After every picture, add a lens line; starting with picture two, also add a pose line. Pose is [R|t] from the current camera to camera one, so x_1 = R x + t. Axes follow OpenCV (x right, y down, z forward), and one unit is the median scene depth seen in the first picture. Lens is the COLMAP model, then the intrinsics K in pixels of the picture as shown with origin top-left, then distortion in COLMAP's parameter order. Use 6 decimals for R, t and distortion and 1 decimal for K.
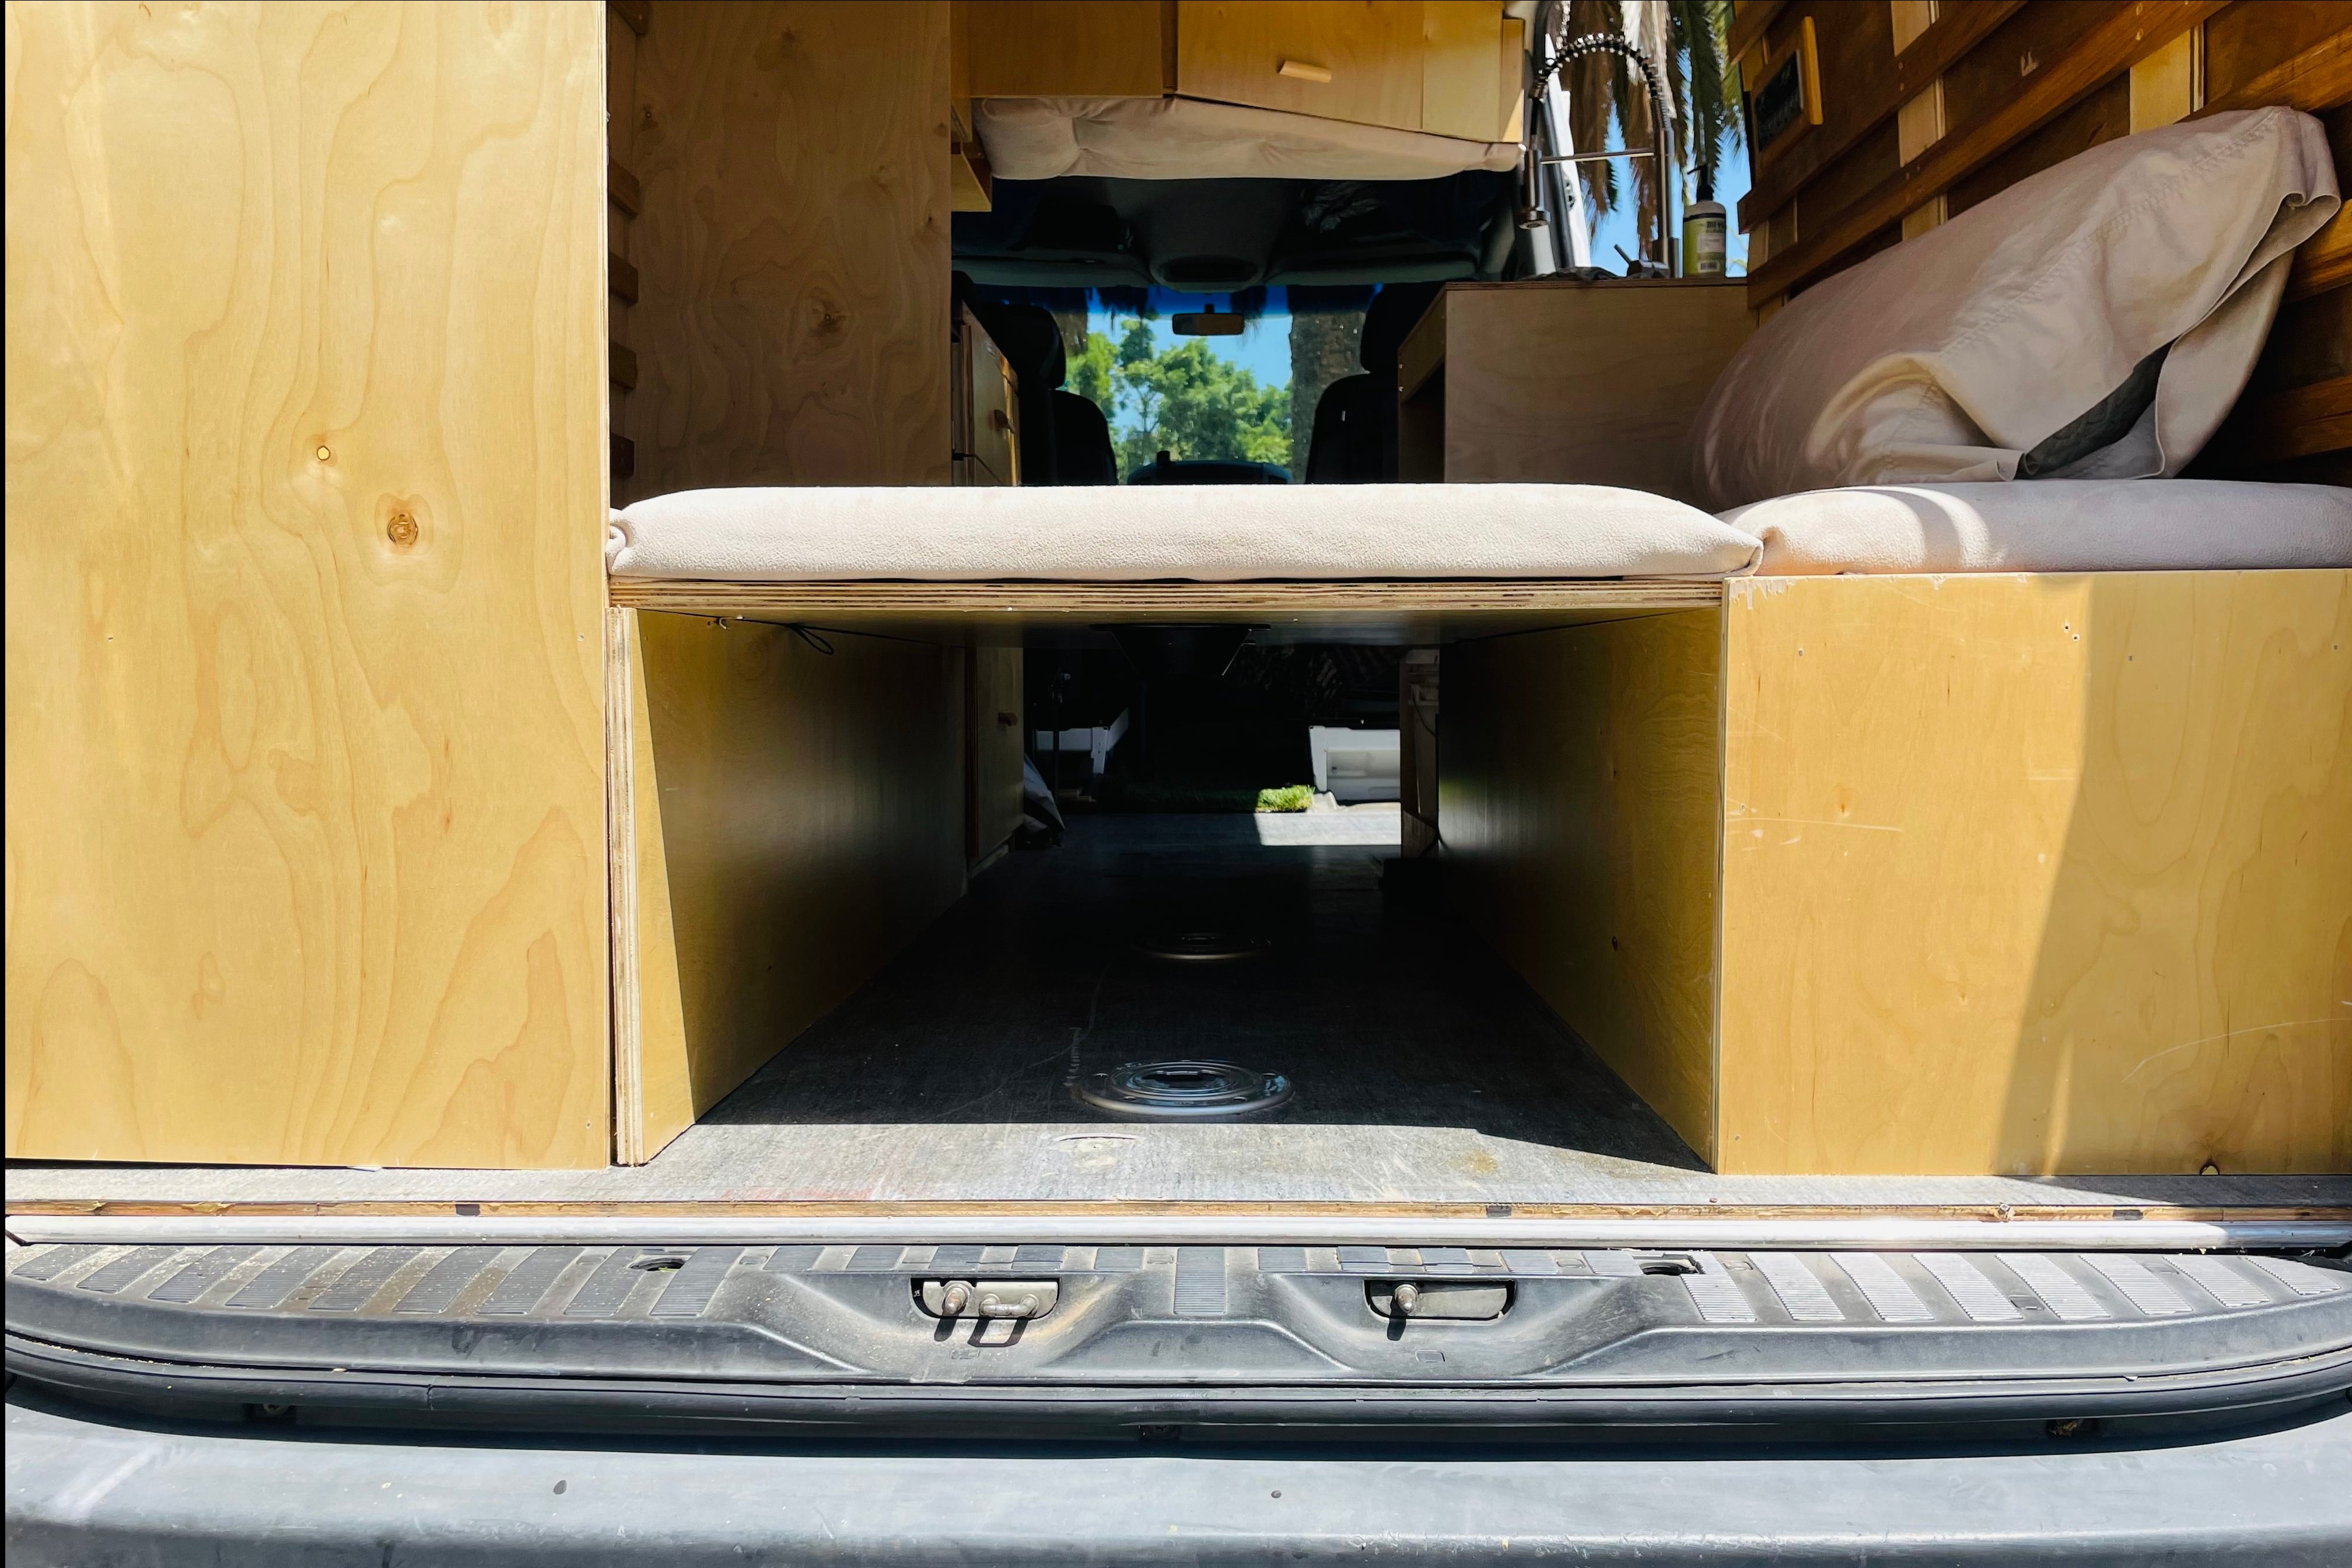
lens RADIAL K [[1829.5, 0, 1185.3], [0, 1829.5, 841.5], [0, 0, 1]] dist [0.068675, -0.092054]
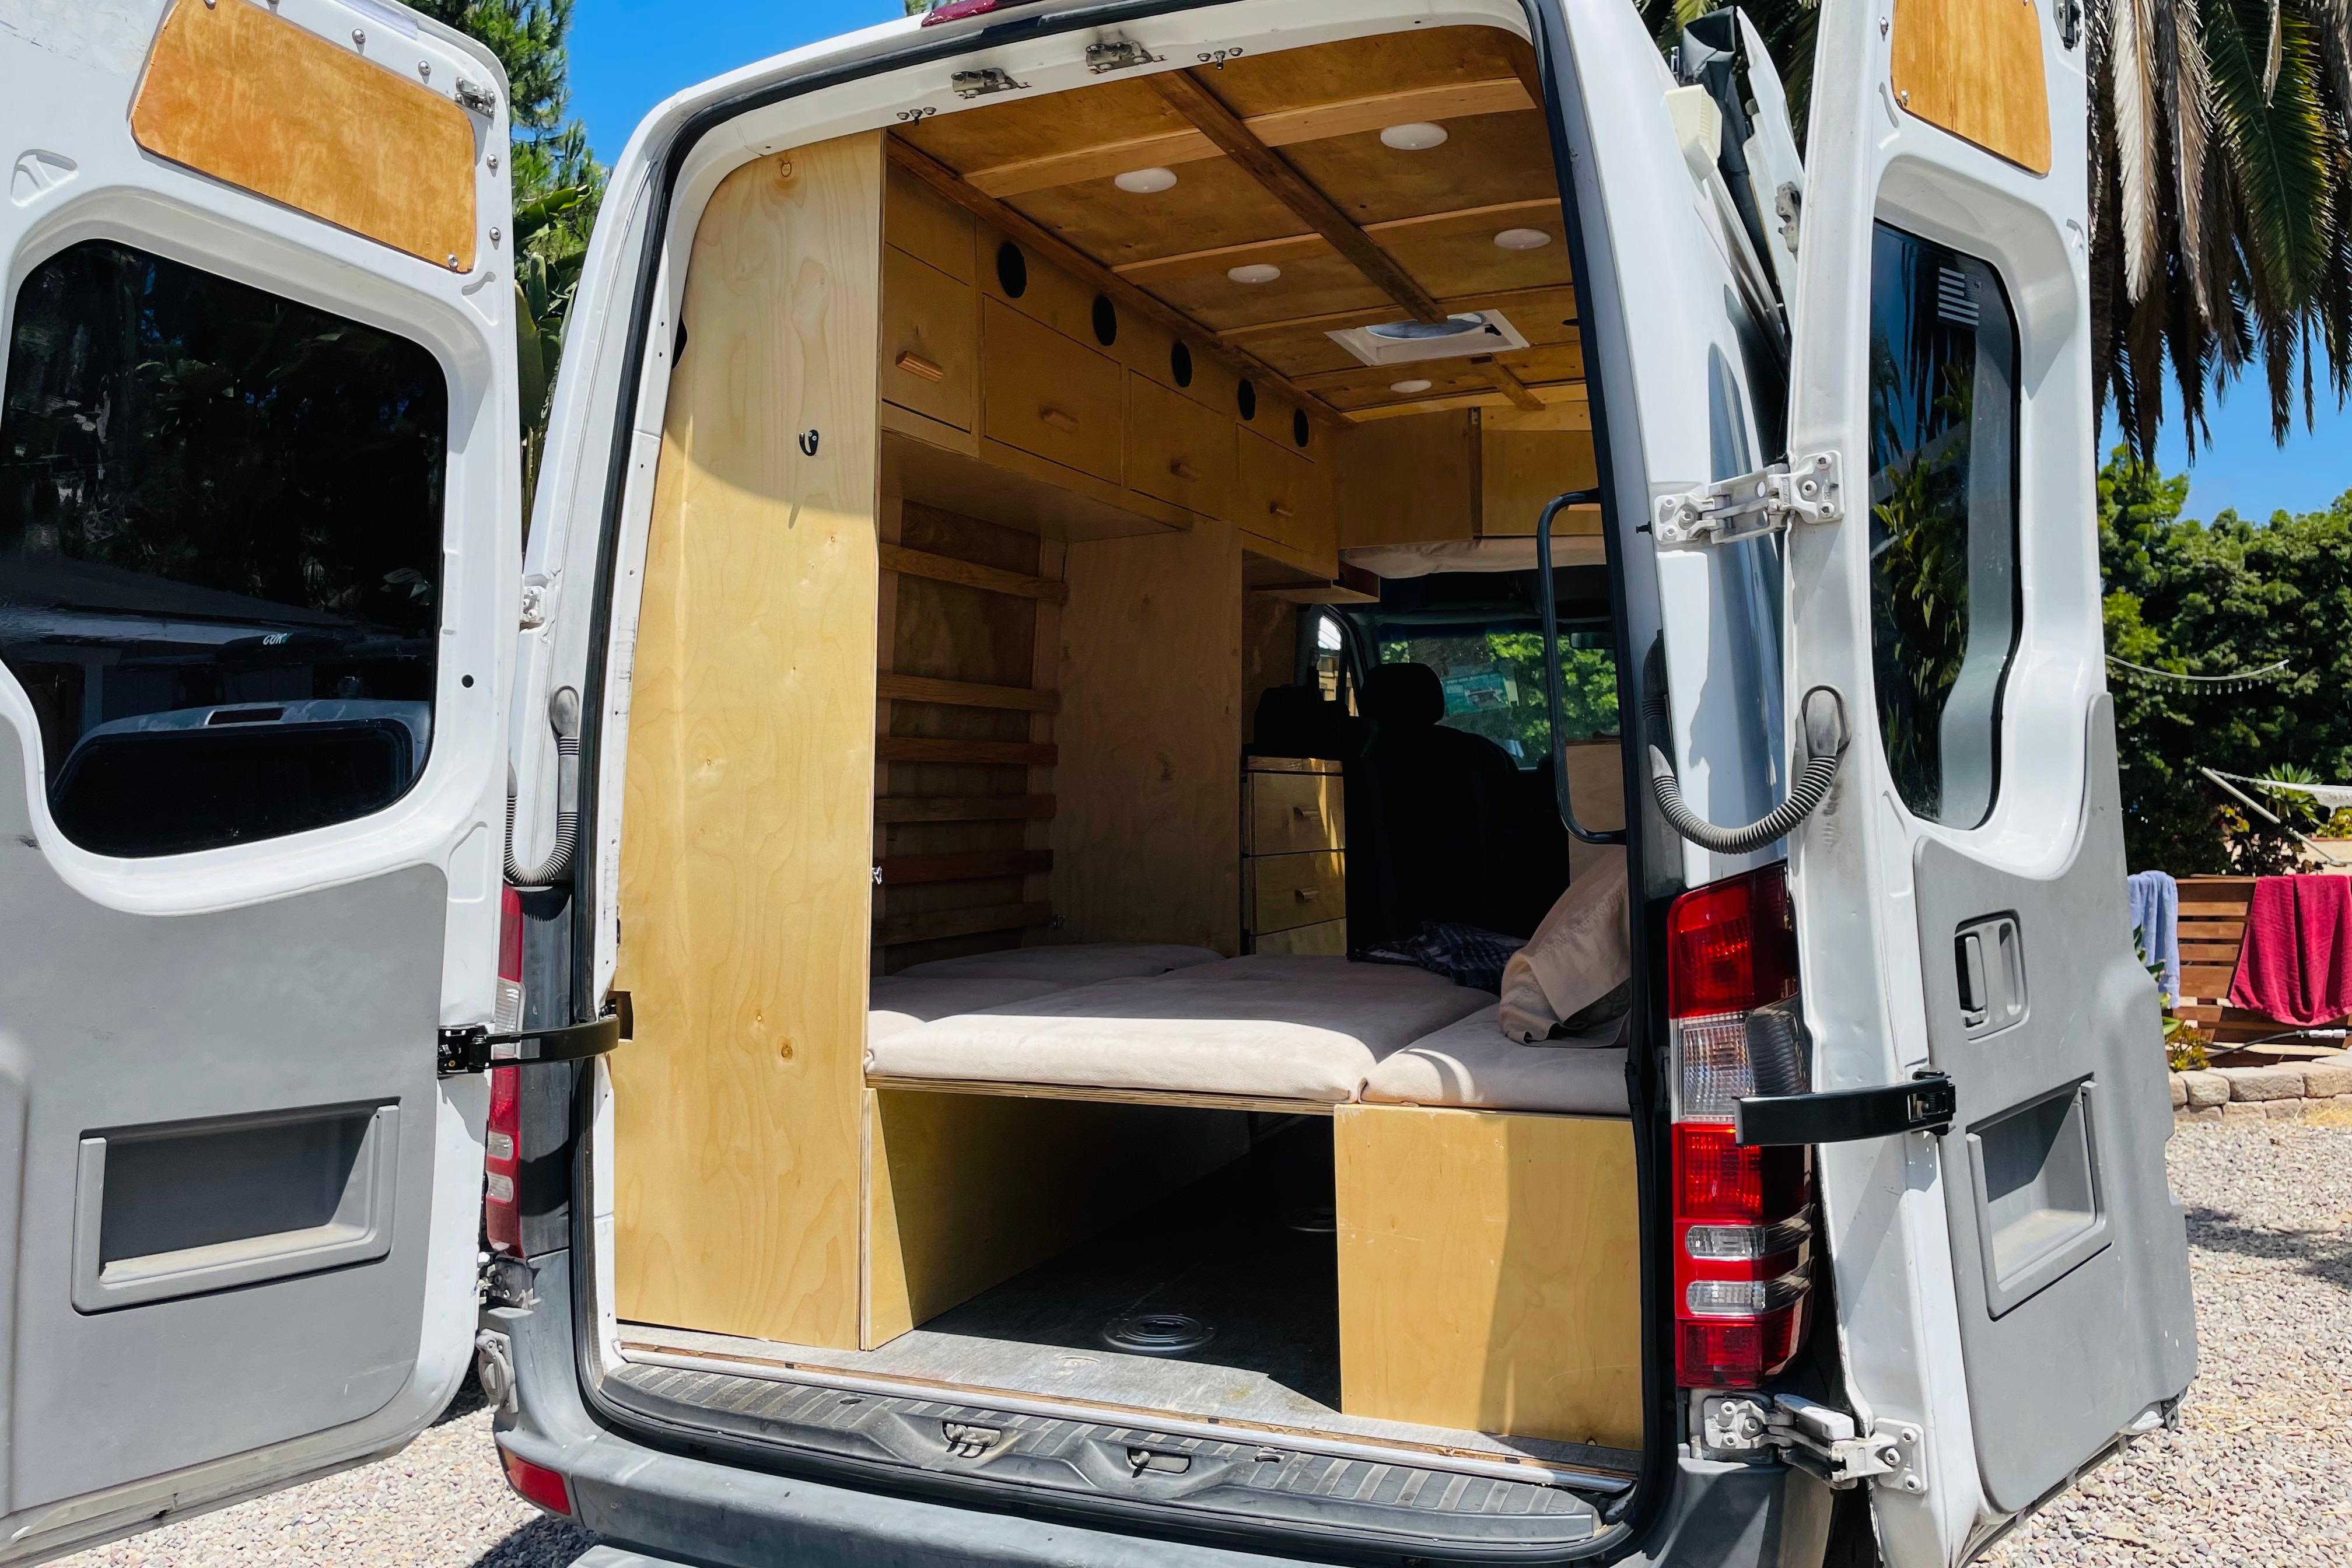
lens RADIAL K [[1821.7, 0, 1169.5], [0, 1821.7, 733.3], [0, 0, 1]] dist [0.100489, -0.152517]
pose [[0.925880, -0.023136, -0.377109, 0.875737], [-0.022154, 0.993081, -0.115319, -0.307056], [0.377168, 0.115126, 0.918961, -0.948368]]
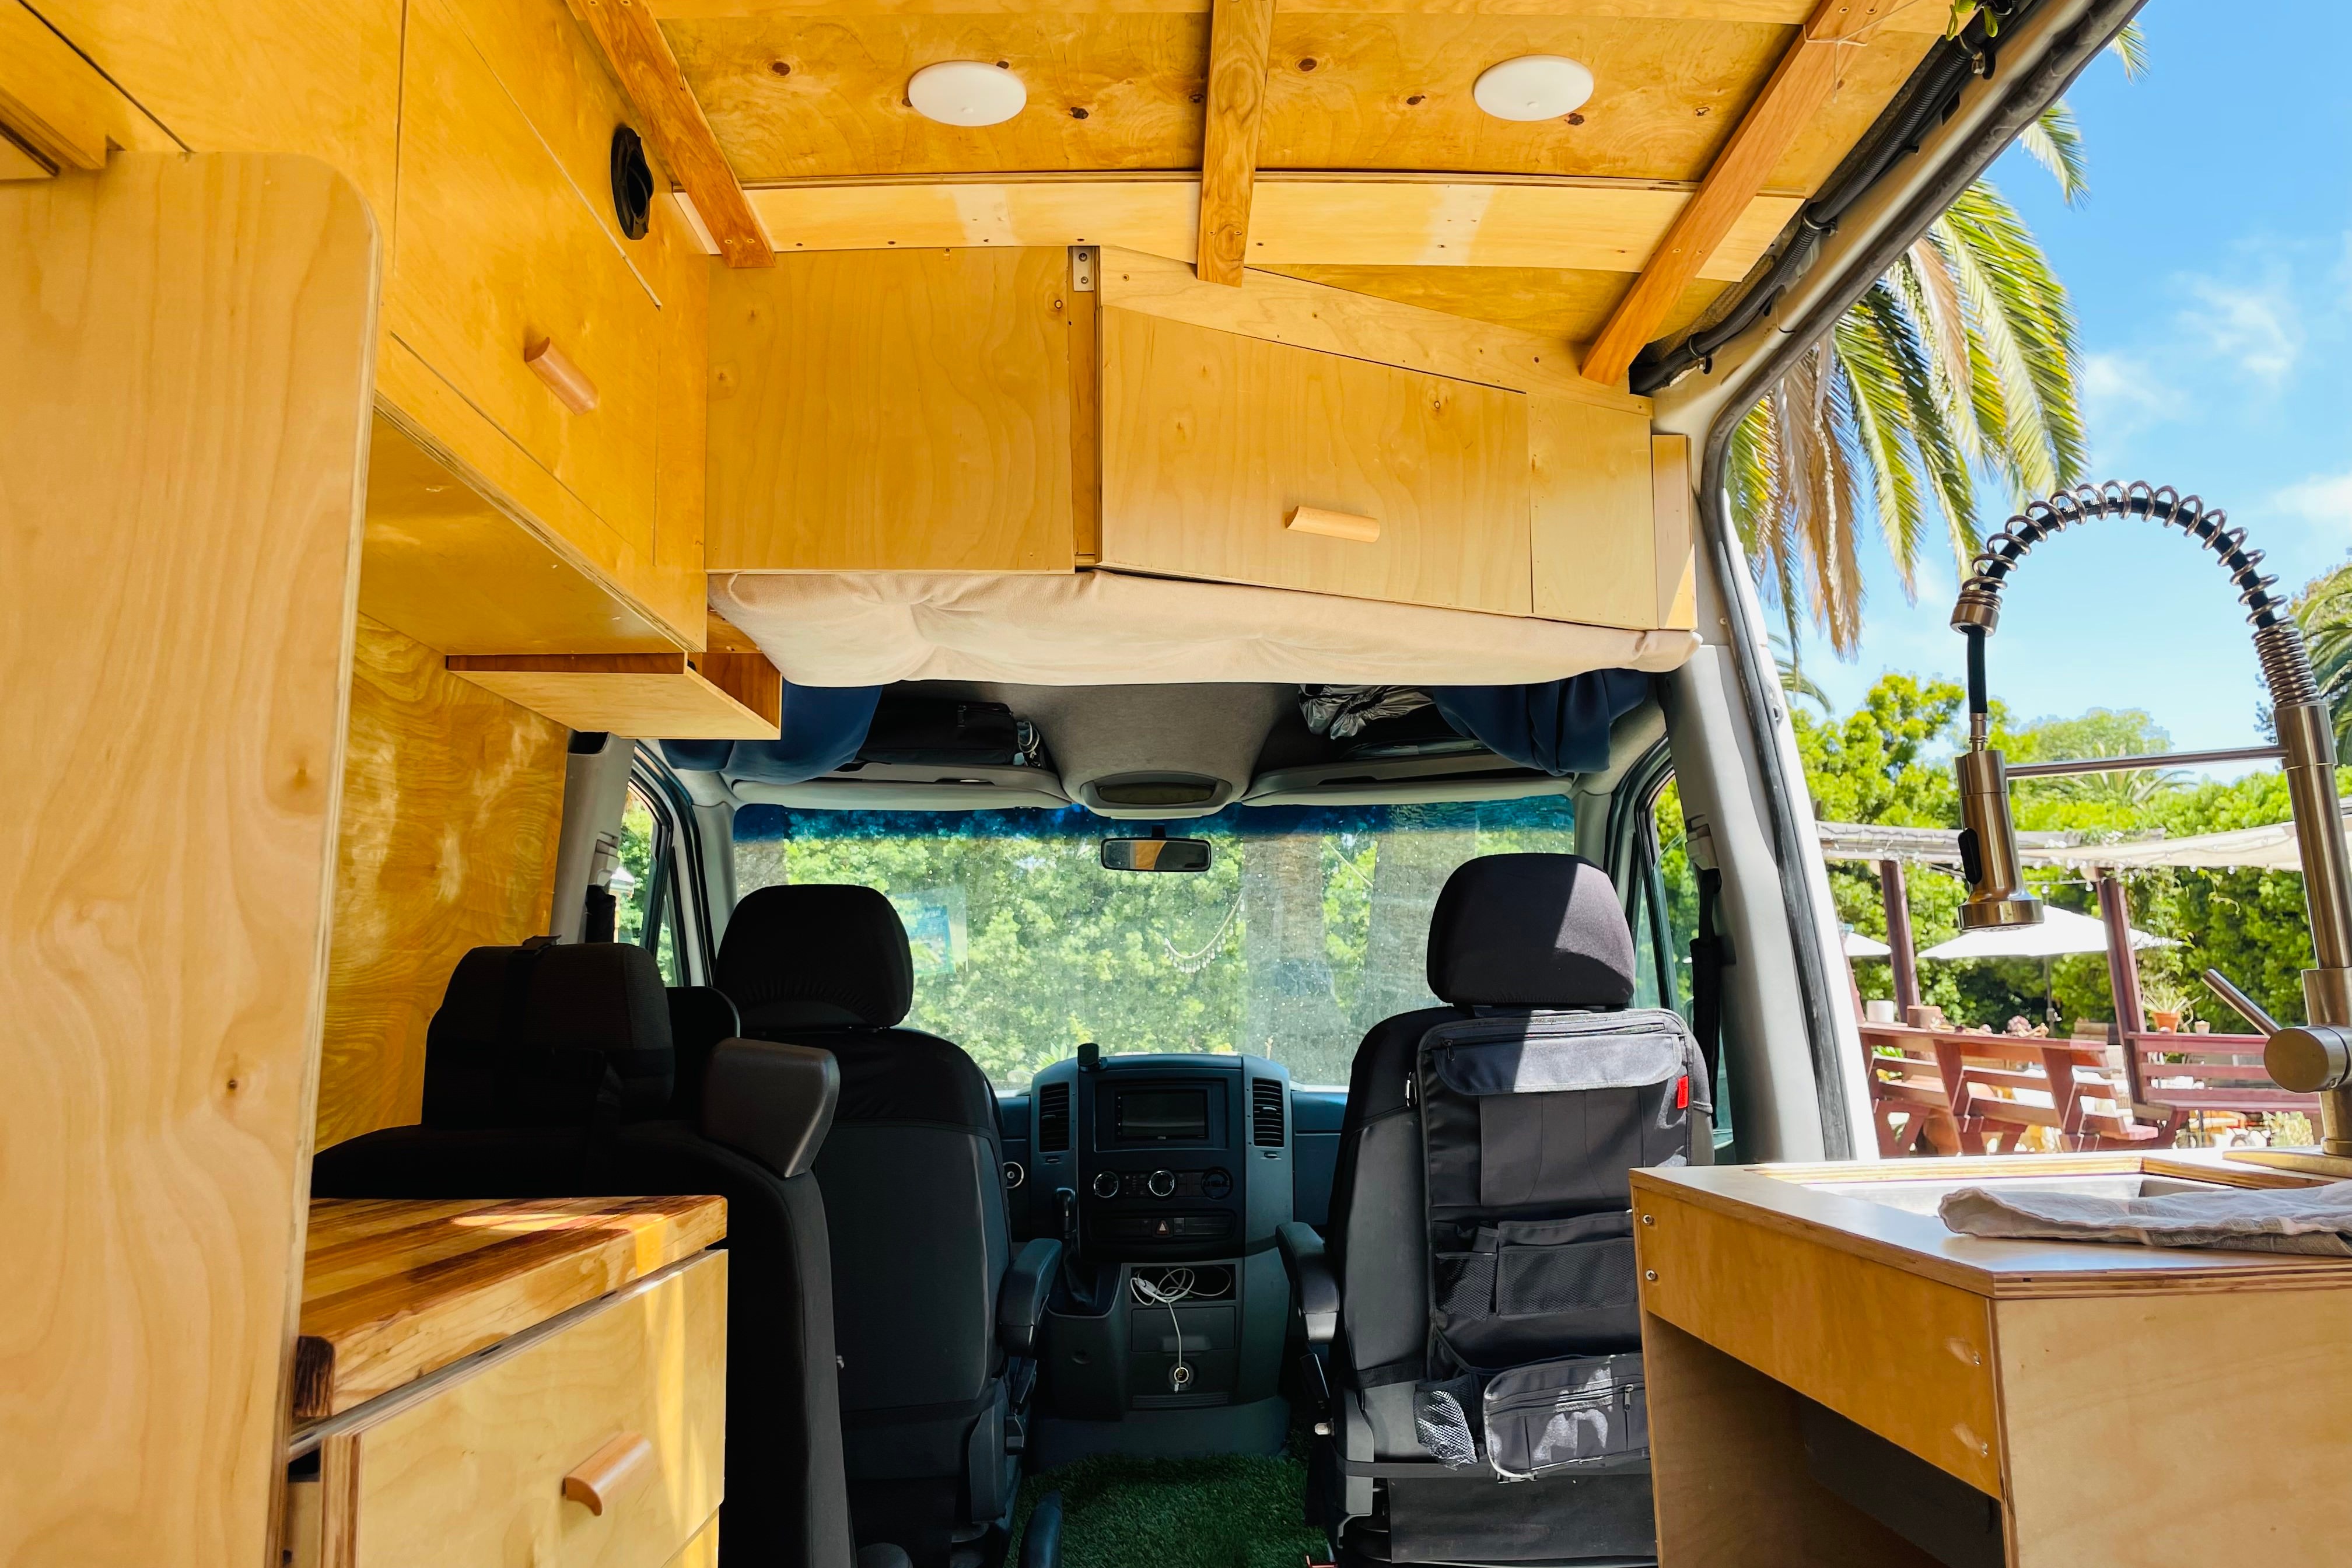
lens RADIAL K [[1821.7, 0, 1169.5], [0, 1821.7, 733.3], [0, 0, 1]] dist [0.100489, -0.152517]
pose [[0.999704, 0.000998, 0.024327, 0.007225], [0.004988, 0.969575, -0.244746, -0.706406], [-0.023831, 0.244794, 0.969282, 1.542746]]
